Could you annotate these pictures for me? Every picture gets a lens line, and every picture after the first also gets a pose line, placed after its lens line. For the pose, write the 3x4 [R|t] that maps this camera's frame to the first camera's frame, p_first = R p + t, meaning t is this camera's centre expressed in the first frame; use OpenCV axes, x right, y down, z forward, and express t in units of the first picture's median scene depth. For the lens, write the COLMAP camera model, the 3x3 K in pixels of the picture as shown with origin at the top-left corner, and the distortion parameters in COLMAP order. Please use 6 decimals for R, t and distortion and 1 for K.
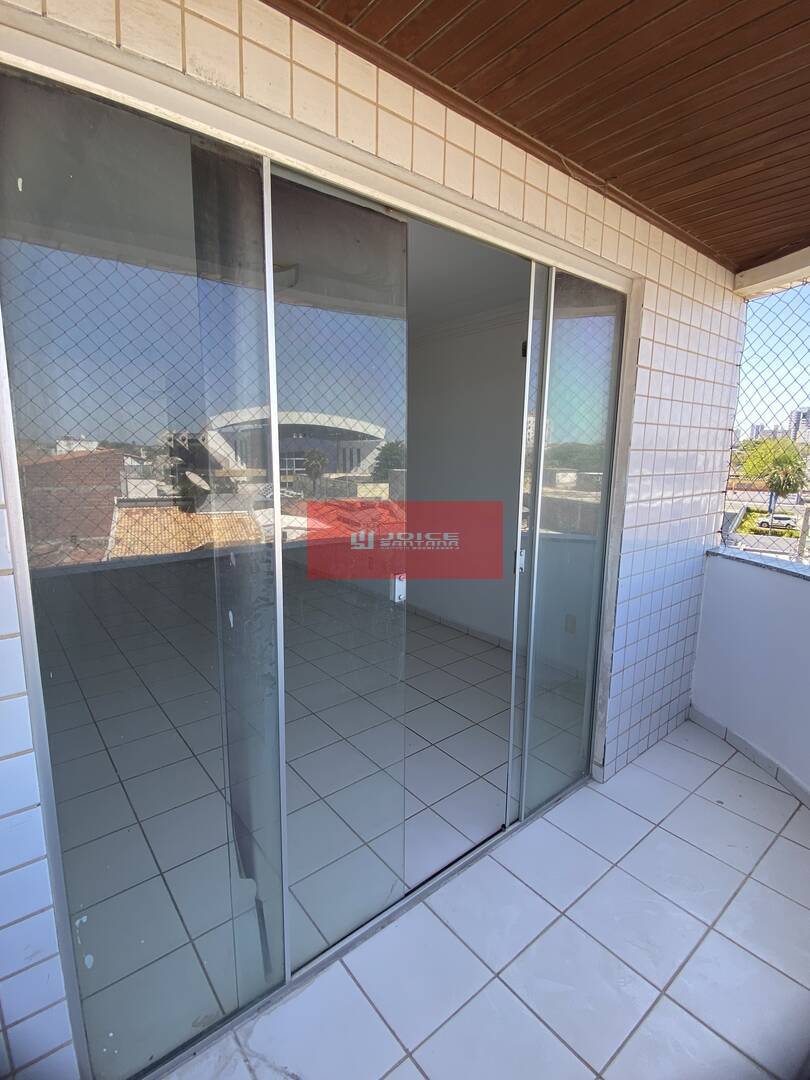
lens RADIAL K [[522.3, 0, 401.5], [0, 522.3, 541.6], [0, 0, 1]] dist [0.004723, -0.008523]
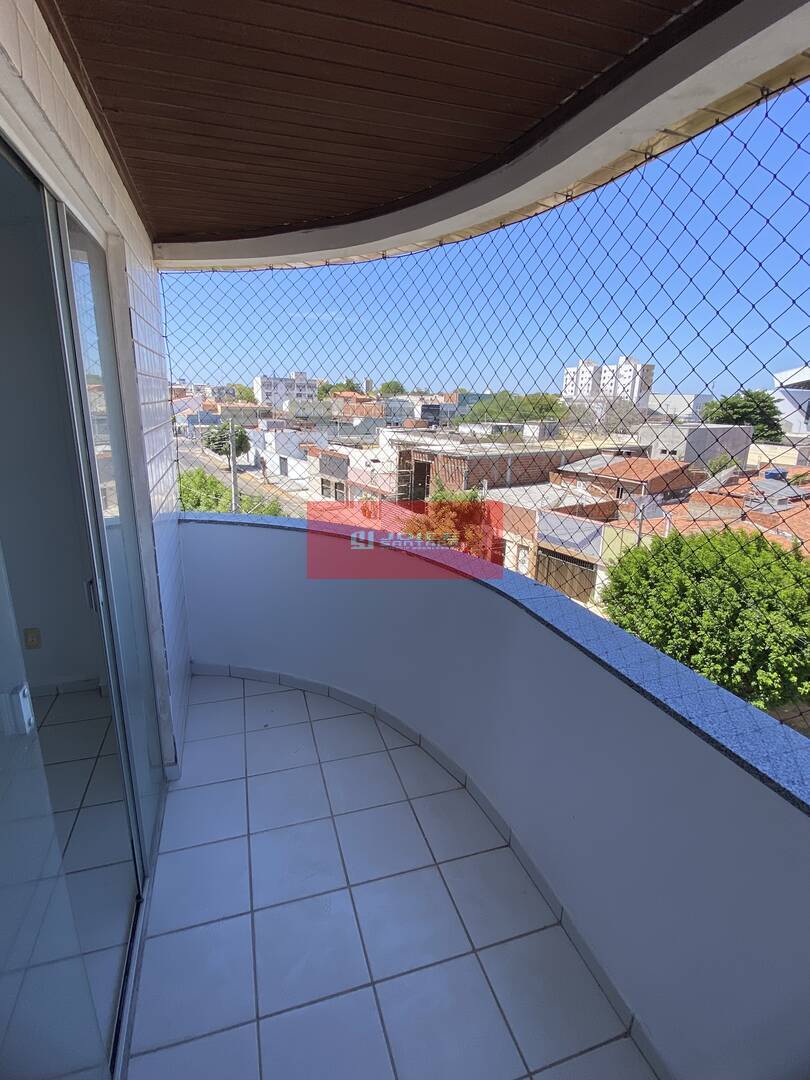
lens RADIAL K [[522.3, 0, 398.2], [0, 522.3, 541.1], [0, 0, 1]] dist [0.004723, -0.008523]
pose [[0.359541, -0.256091, 0.897300, -0.231798], [0.151286, 0.964879, 0.214759, -0.111332], [-0.920784, 0.058534, 0.385656, 0.226423]]
